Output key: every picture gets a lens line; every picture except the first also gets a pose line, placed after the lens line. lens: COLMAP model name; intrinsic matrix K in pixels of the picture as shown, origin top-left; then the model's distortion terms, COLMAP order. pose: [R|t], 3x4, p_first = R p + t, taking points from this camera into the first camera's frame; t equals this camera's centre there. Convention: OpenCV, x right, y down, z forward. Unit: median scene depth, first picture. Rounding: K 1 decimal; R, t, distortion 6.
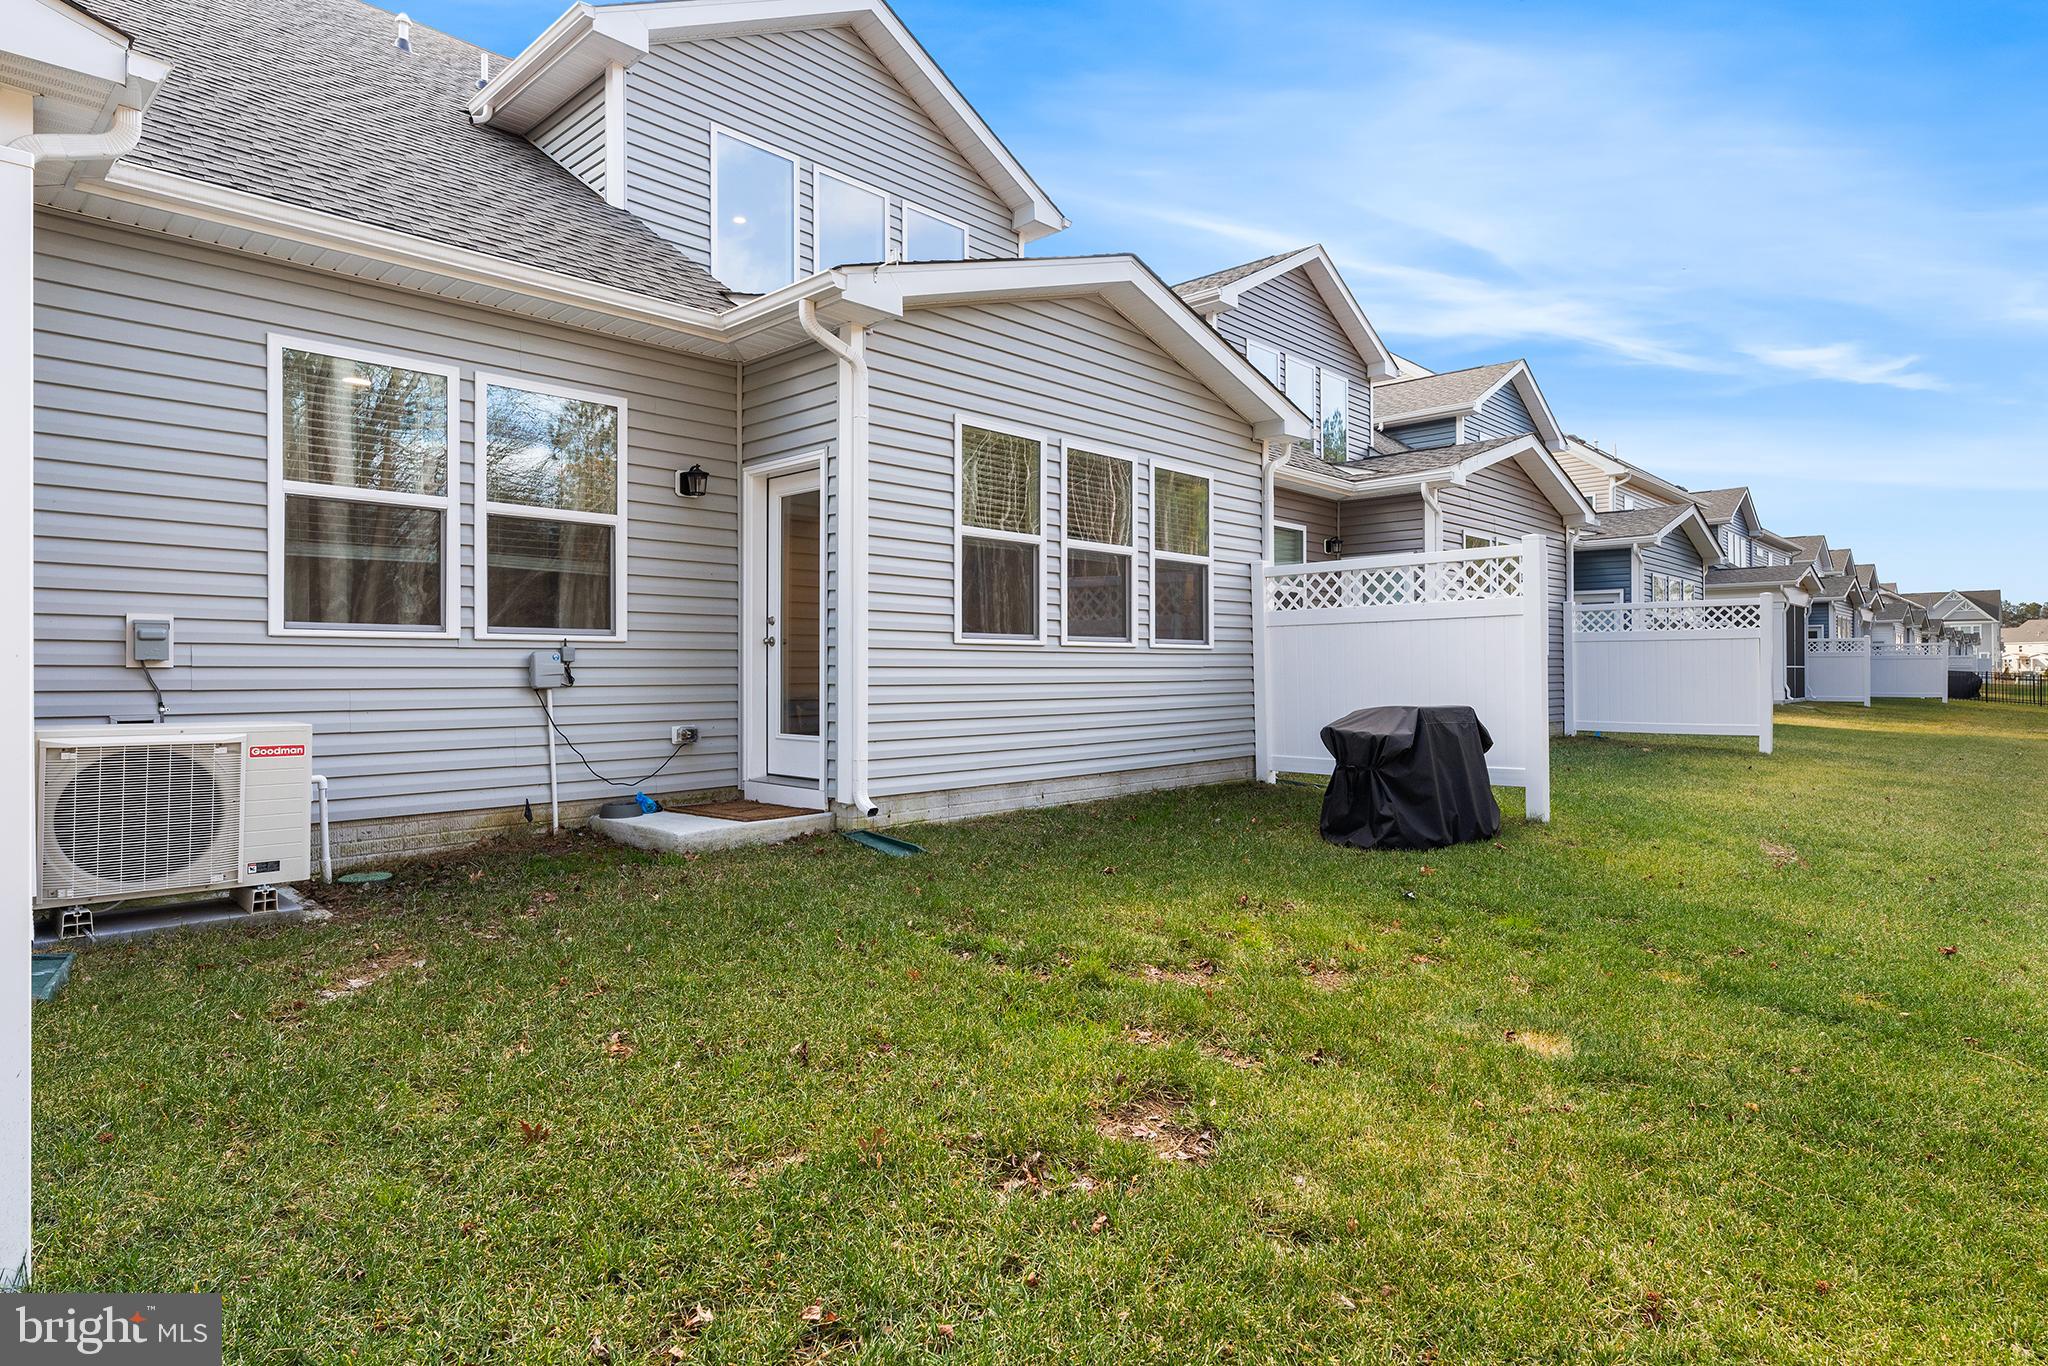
lens RADIAL K [[1118.7, 0, 1026.4], [0, 1118.7, 673.6], [0, 0, 1]] dist [-0.002115, 0.000198]
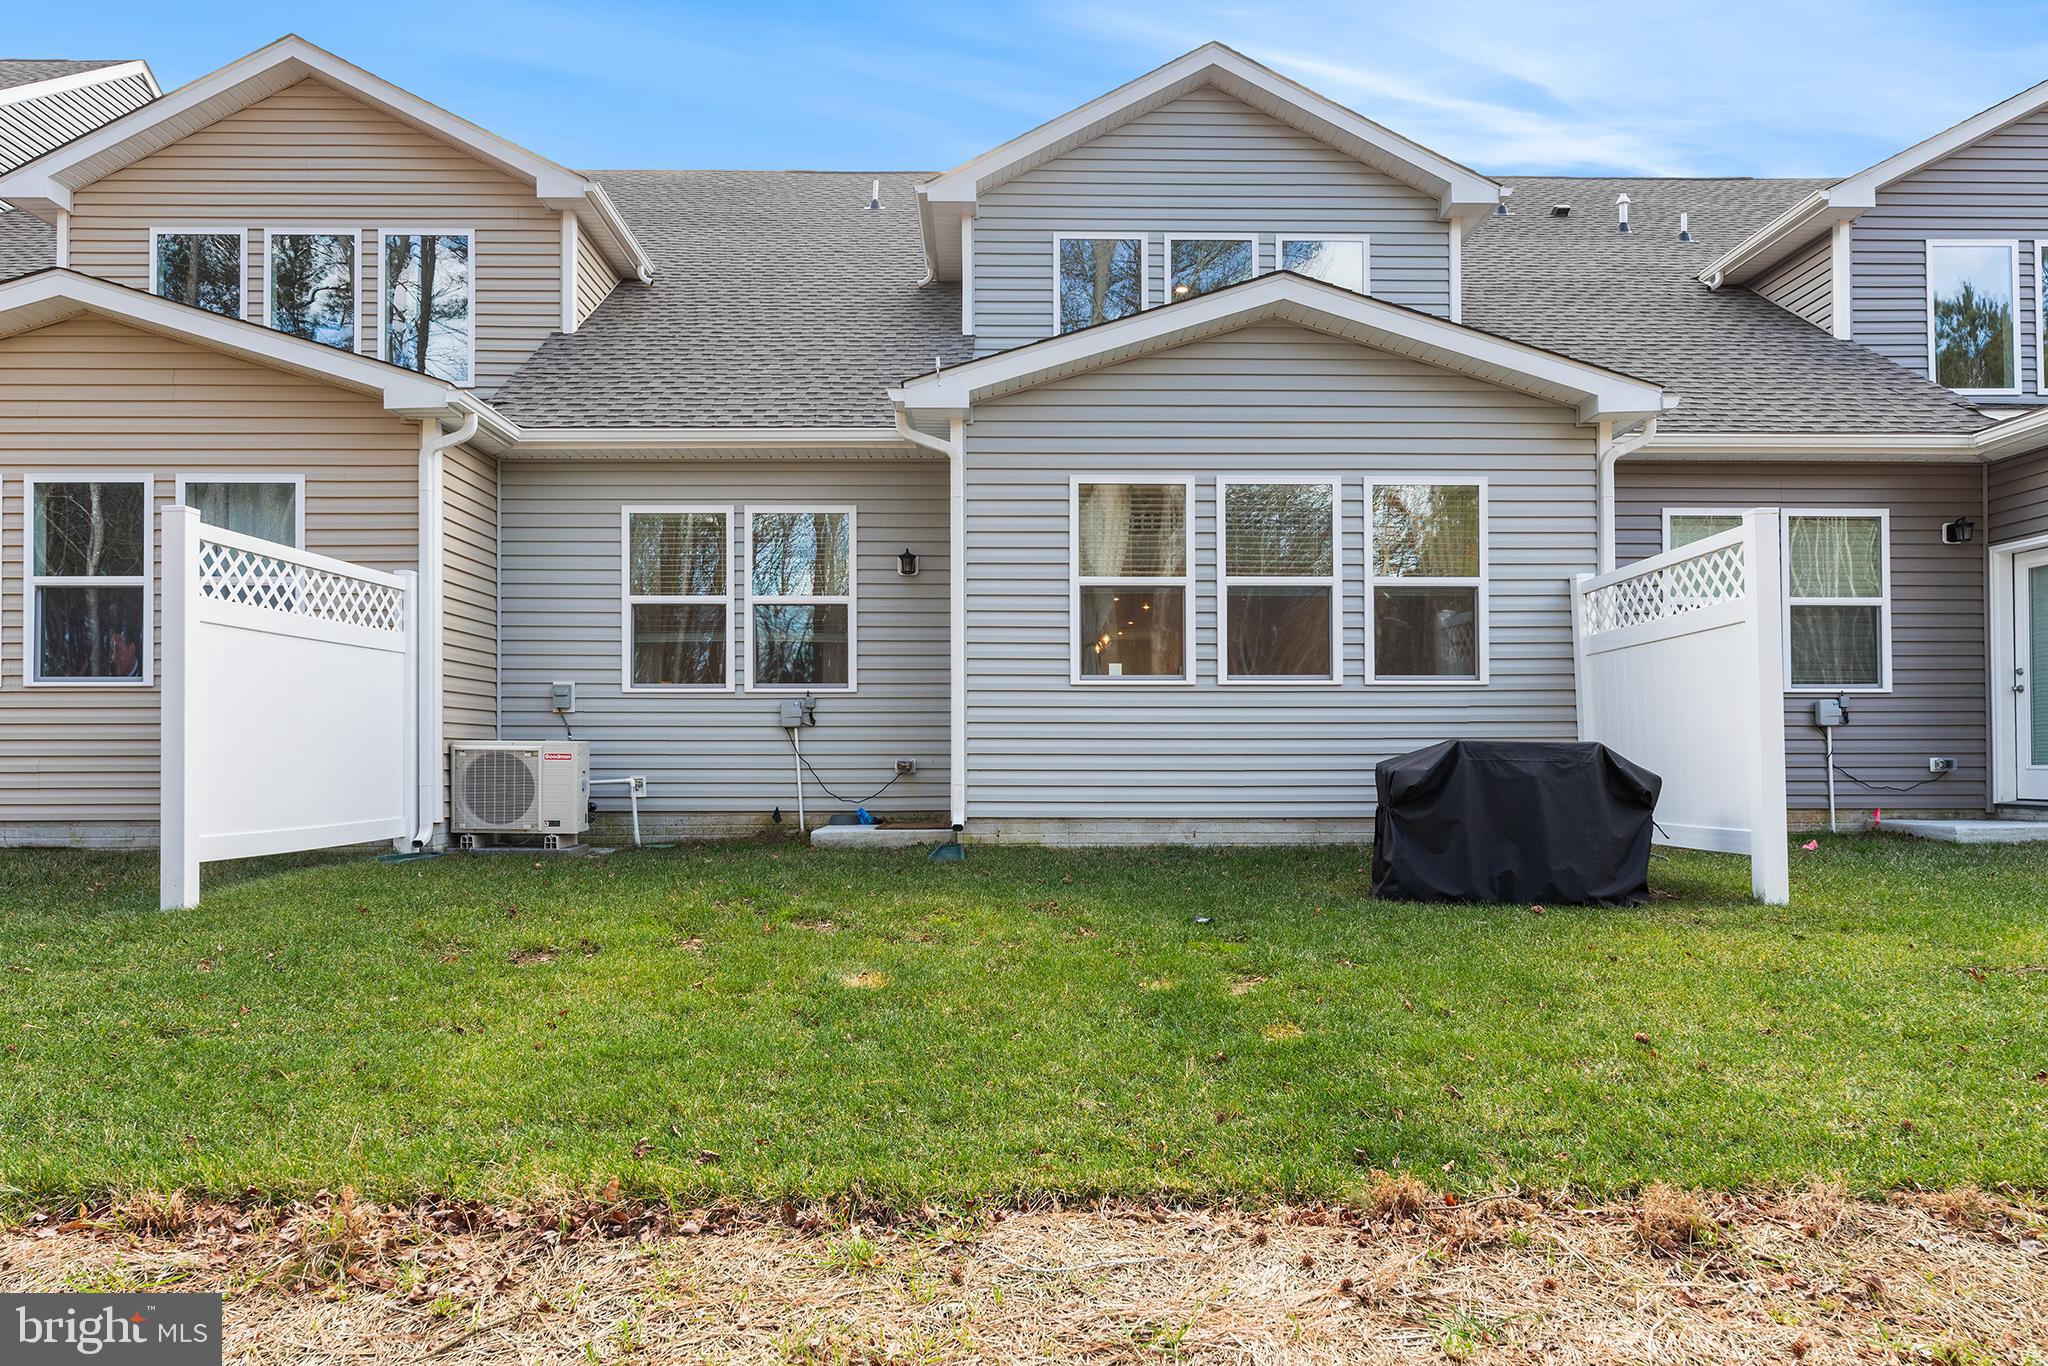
lens RADIAL K [[1334.5, 0, 1020.1], [0, 1334.5, 755.1], [0, 0, 1]] dist [0.005781, 0.001051]
pose [[0.689468, -0.000354, -0.724316, 0.902549], [-0.003748, 0.999985, -0.004057, 0.050170], [0.724306, 0.005512, 0.689457, 0.068407]]
